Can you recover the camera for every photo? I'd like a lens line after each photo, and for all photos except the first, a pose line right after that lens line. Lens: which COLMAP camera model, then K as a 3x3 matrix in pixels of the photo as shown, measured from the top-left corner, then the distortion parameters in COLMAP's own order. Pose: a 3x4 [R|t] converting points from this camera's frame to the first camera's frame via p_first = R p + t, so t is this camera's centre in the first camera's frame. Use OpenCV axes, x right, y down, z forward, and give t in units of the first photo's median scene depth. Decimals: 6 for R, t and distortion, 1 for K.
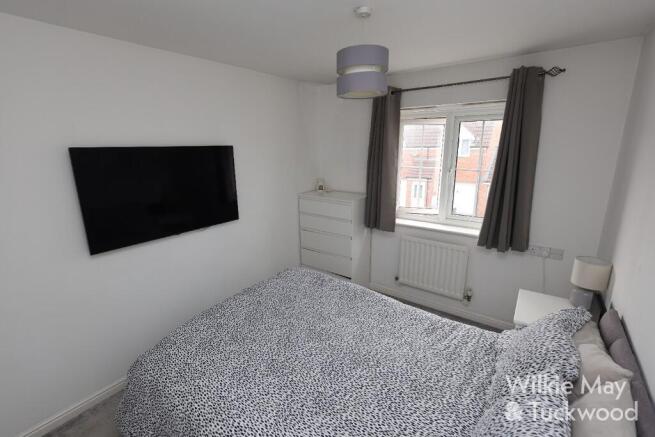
lens RADIAL K [[304.1, 0, 324.7], [0, 304.1, 220.8], [0, 0, 1]] dist [-0.001591, -0.000108]
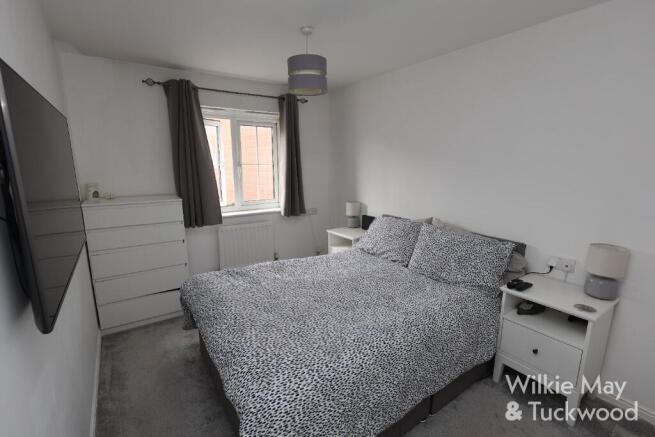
lens RADIAL K [[304.1, 0, 324.7], [0, 304.1, 220.8], [0, 0, 1]] dist [-0.001591, -0.000108]
pose [[0.320191, -0.179109, 0.930267, -0.661691], [0.220115, 0.969157, 0.110835, -0.011099], [-0.921427, 0.169277, 0.349740, 0.326685]]
